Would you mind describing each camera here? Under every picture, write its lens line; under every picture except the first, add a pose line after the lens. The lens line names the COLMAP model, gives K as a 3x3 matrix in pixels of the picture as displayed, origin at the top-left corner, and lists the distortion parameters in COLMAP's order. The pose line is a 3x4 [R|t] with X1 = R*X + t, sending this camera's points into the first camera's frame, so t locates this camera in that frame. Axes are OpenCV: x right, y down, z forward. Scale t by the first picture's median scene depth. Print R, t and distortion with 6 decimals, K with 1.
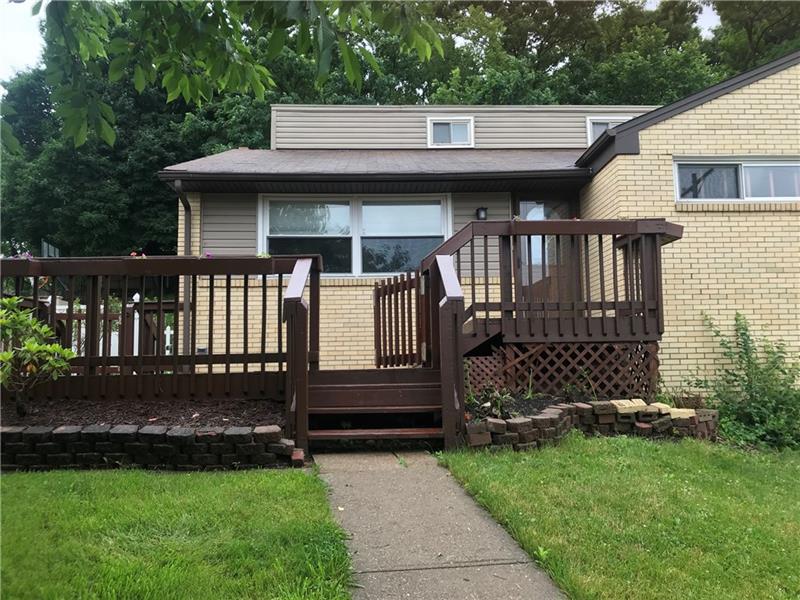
lens RADIAL K [[738.0, 0, 400.0], [0, 738.0, 300.0], [0, 0, 1]] dist [-0.011614, -0.012550]
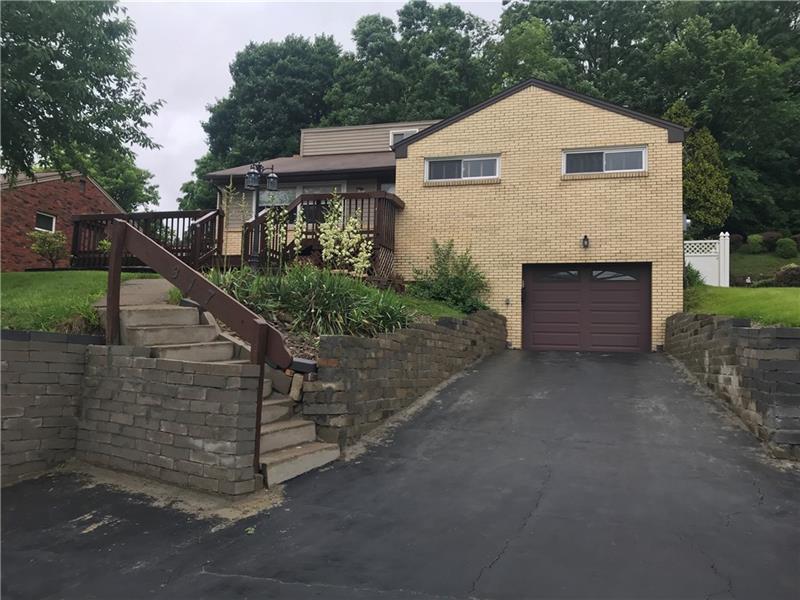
lens RADIAL K [[662.8, 0, 400.0], [0, 662.8, 300.0], [0, 0, 1]] dist [-0.005005, -0.003236]
pose [[0.963686, 0.014775, -0.266627, 0.651208], [-0.004933, 0.999283, 0.037545, 0.094633], [0.266991, -0.034866, 0.963068, -0.589503]]
